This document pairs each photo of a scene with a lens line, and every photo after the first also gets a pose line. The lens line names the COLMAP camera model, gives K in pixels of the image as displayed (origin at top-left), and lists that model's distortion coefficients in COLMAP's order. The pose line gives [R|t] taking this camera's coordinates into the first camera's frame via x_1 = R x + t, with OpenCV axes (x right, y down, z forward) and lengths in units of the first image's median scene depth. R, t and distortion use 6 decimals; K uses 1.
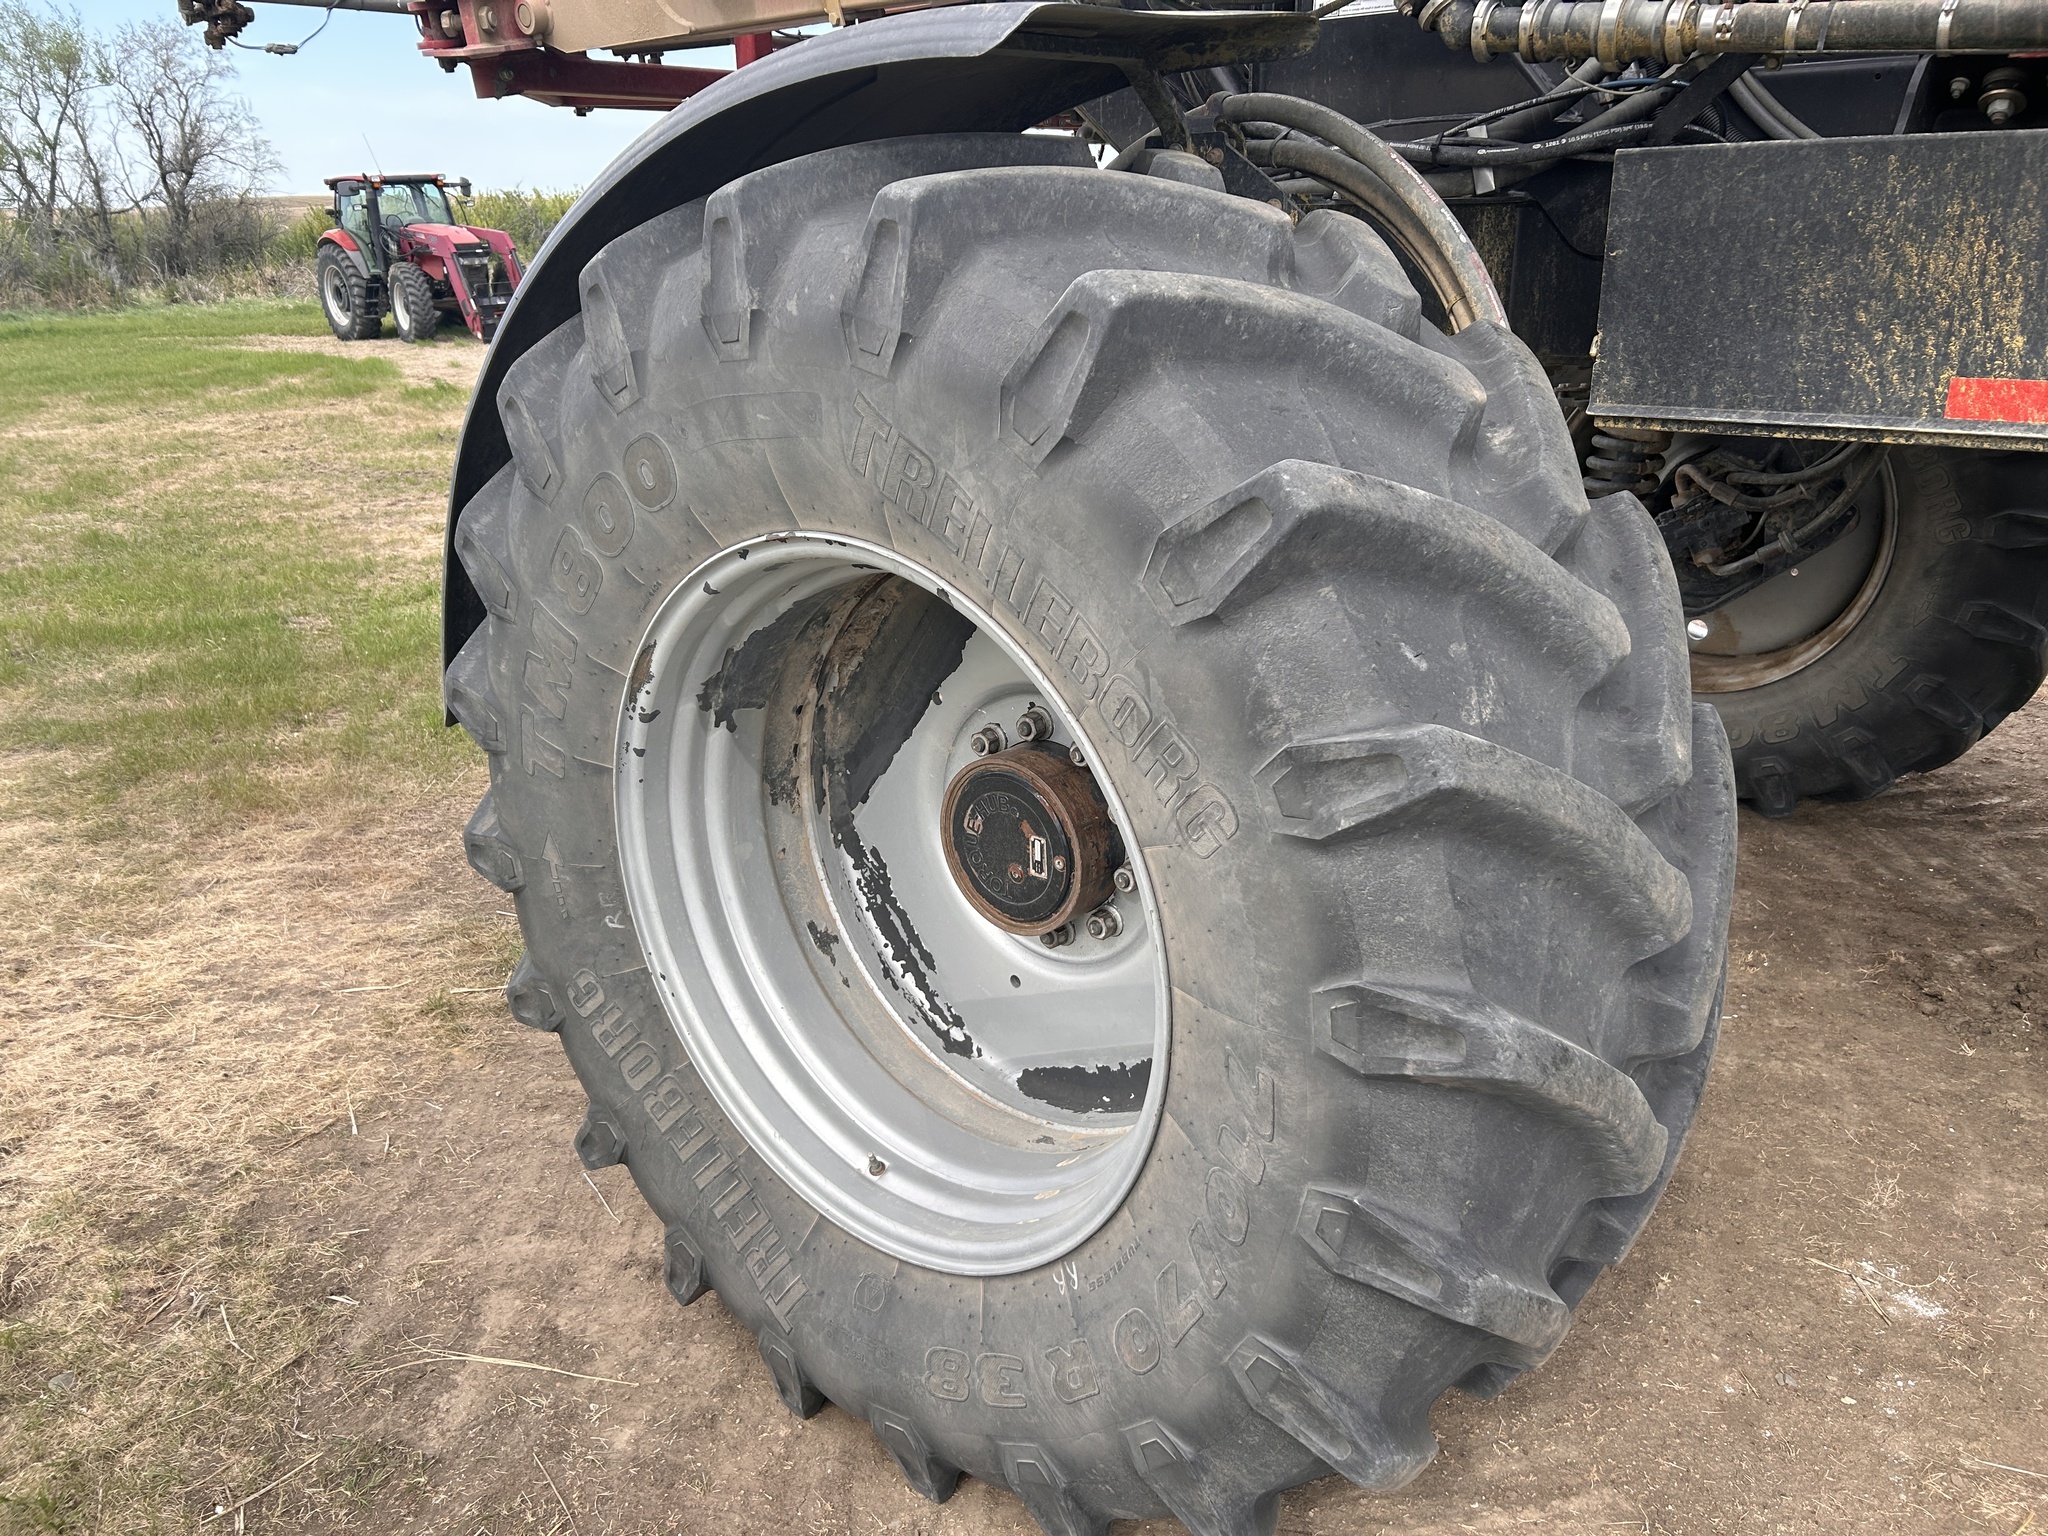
lens RADIAL K [[1547.7, 0, 1023.2], [0, 1547.7, 798.5], [0, 0, 1]] dist [0.052307, -0.056683]
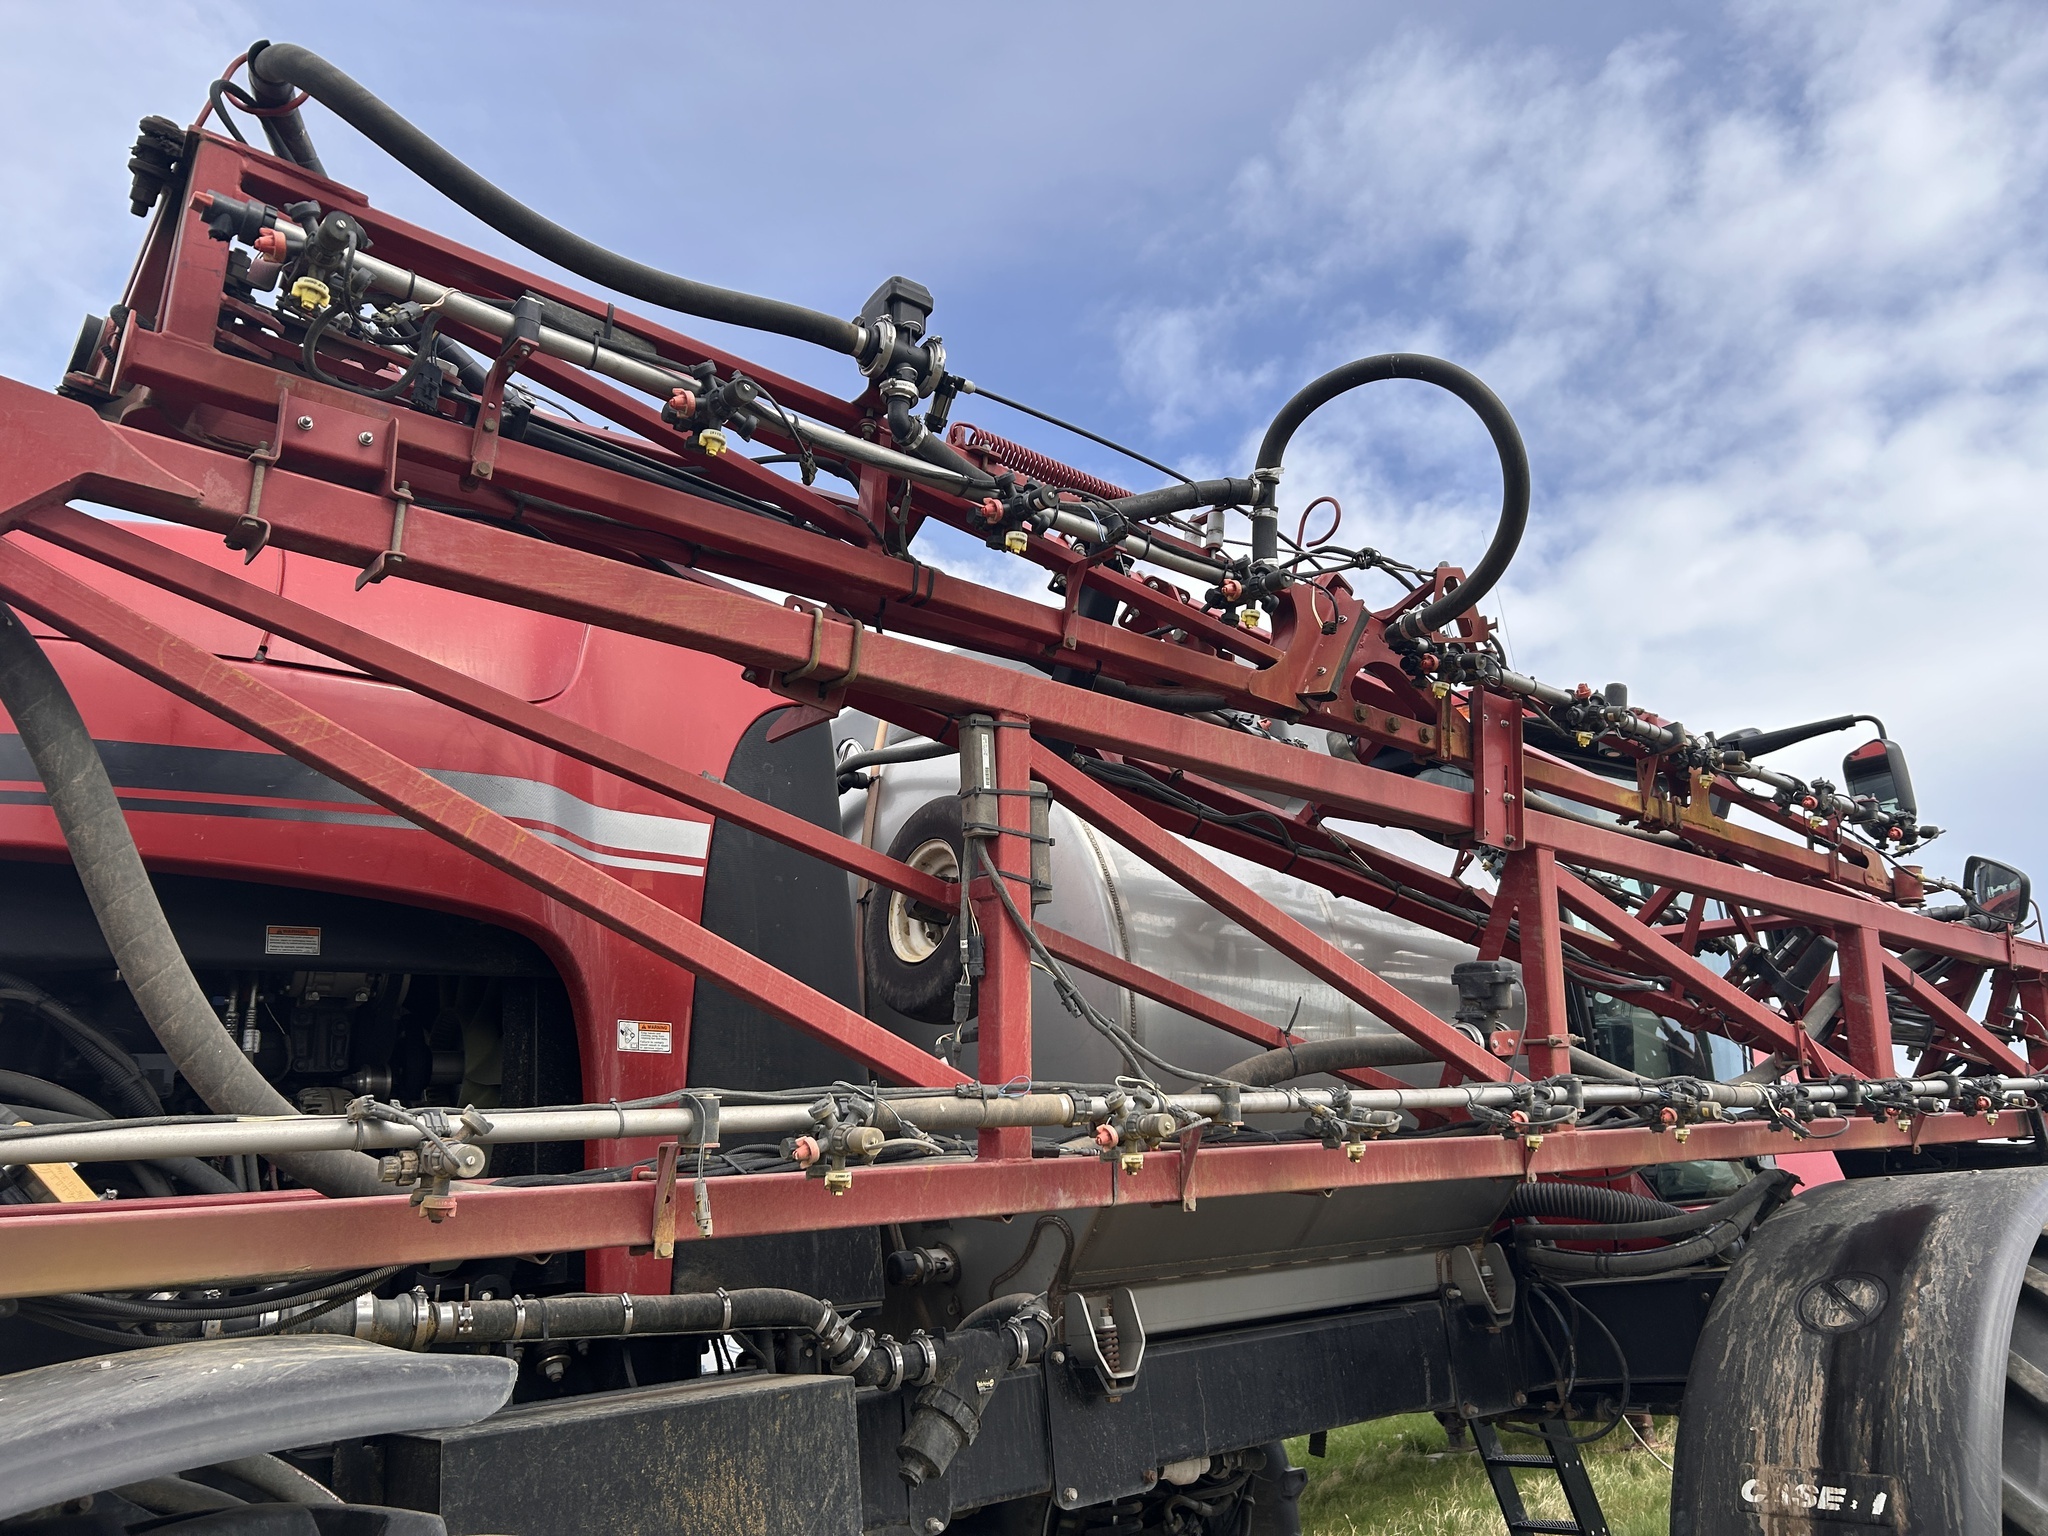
lens RADIAL K [[1547.7, 0, 1012.7], [0, 1547.7, 772.9], [0, 0, 1]] dist [0.052307, -0.056683]
pose [[0.226651, 0.283532, 0.931793, -0.687055], [0.412700, 0.838603, -0.355561, -0.278764], [-0.882218, 0.465139, 0.073056, 0.408410]]
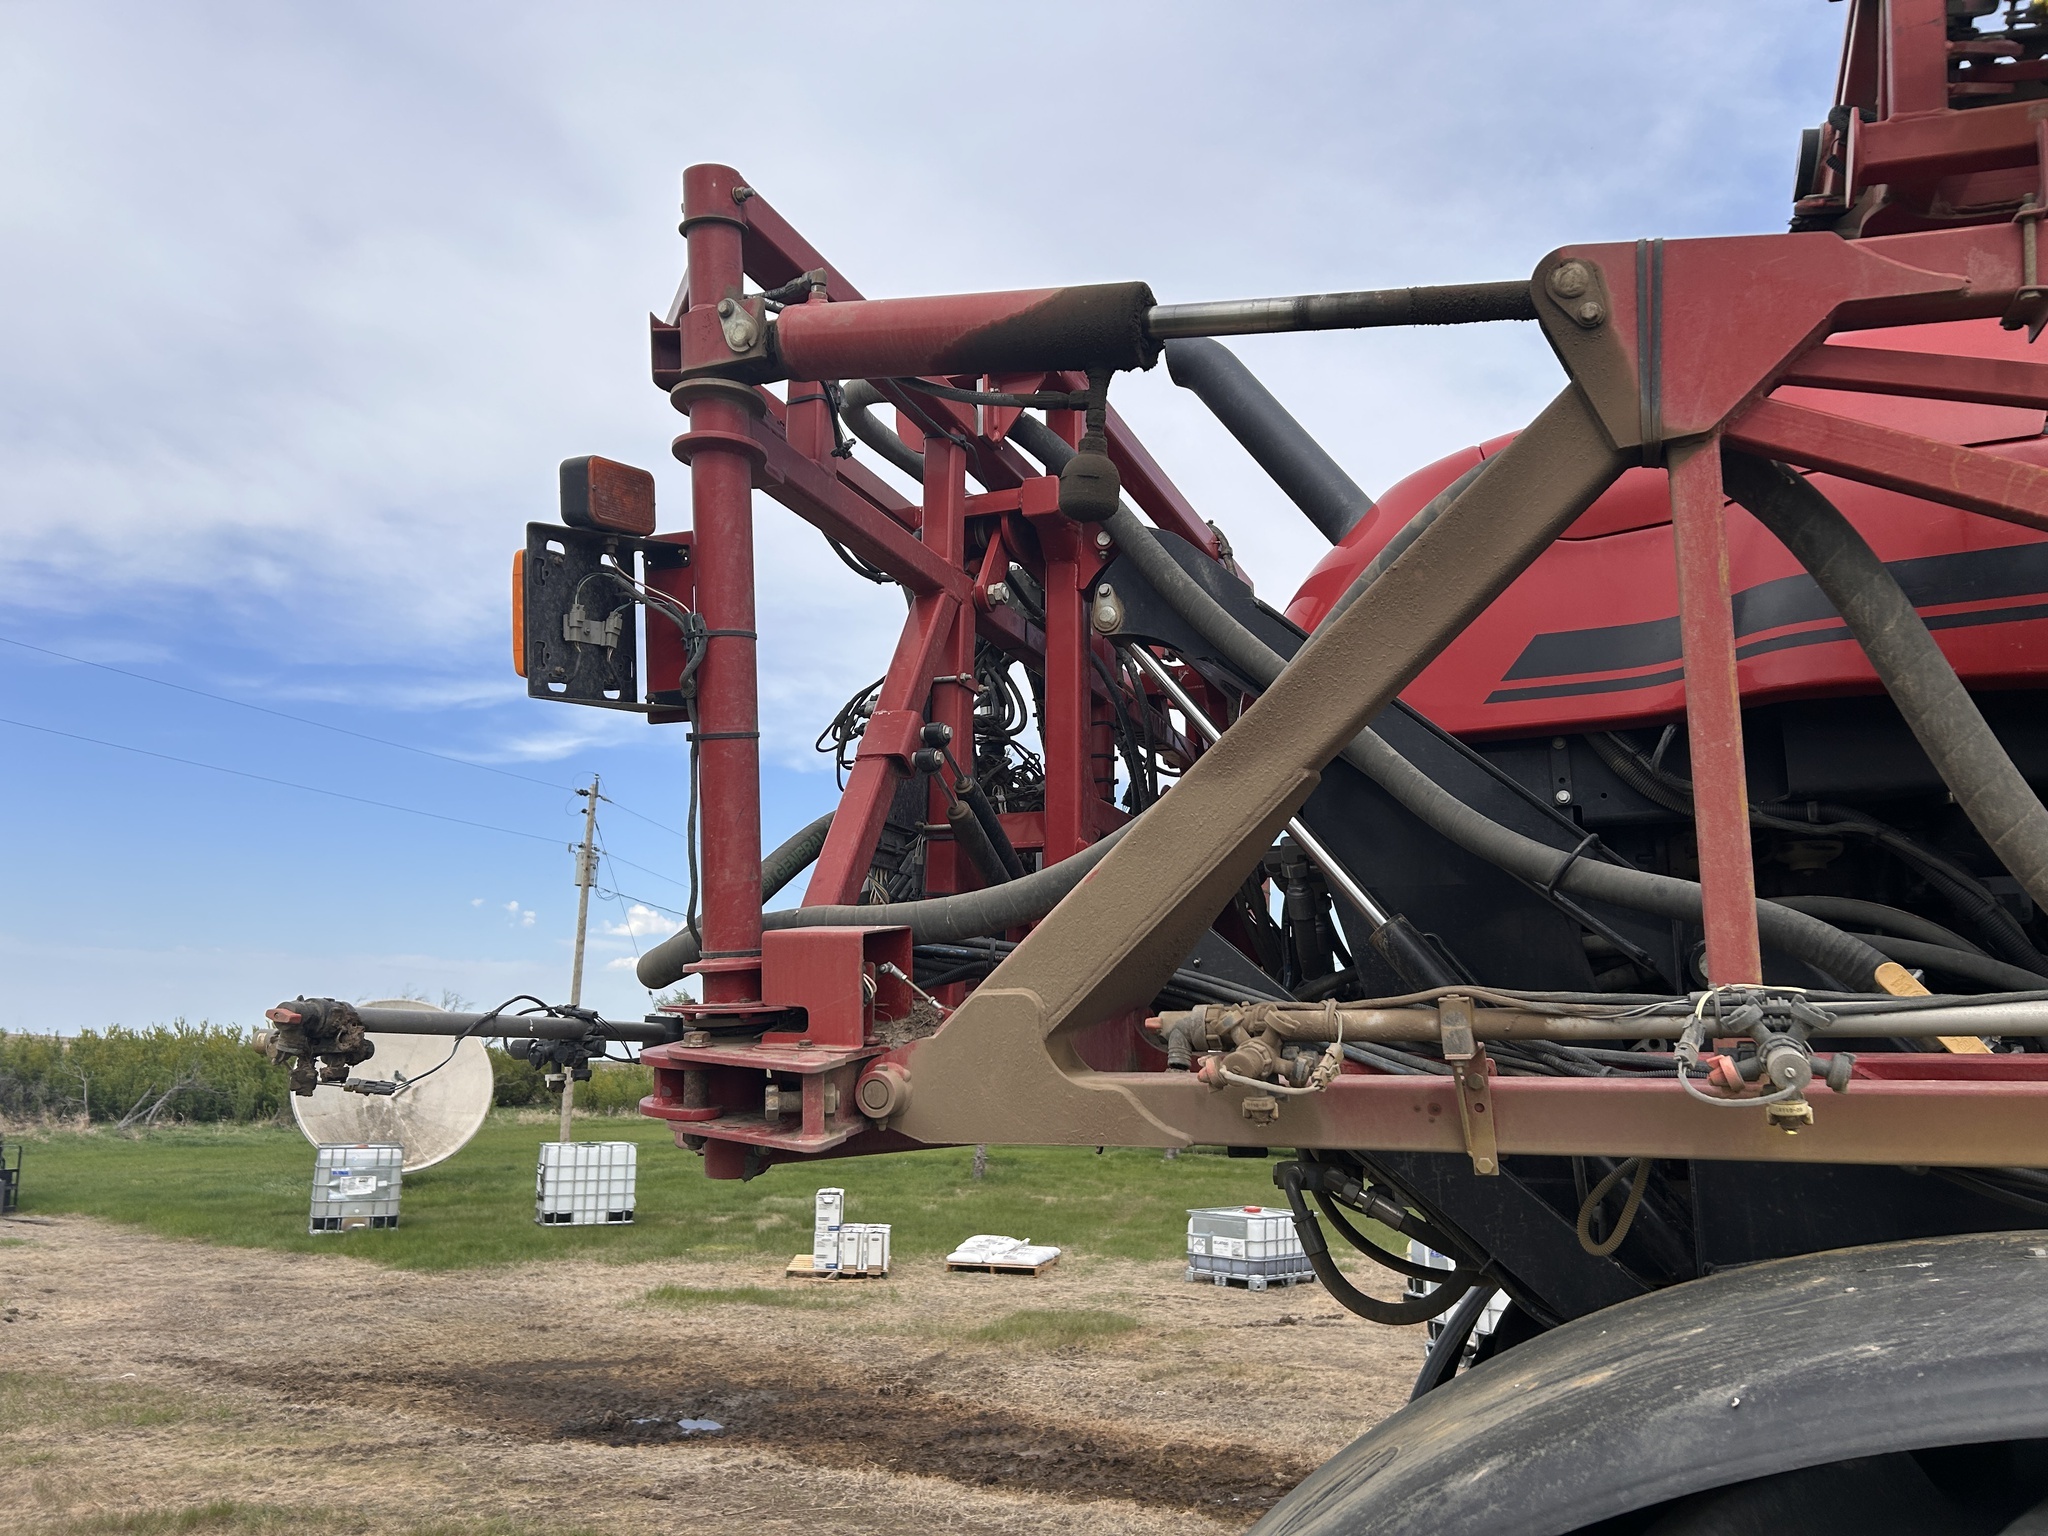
lens RADIAL K [[1547.7, 0, 1021.9], [0, 1547.7, 757.0], [0, 0, 1]] dist [0.052307, -0.056683]
pose [[0.952831, 0.094253, 0.288493, -0.655318], [0.072721, 0.851963, -0.518527, -0.353124], [-0.294659, 0.515048, 0.804923, 0.442651]]
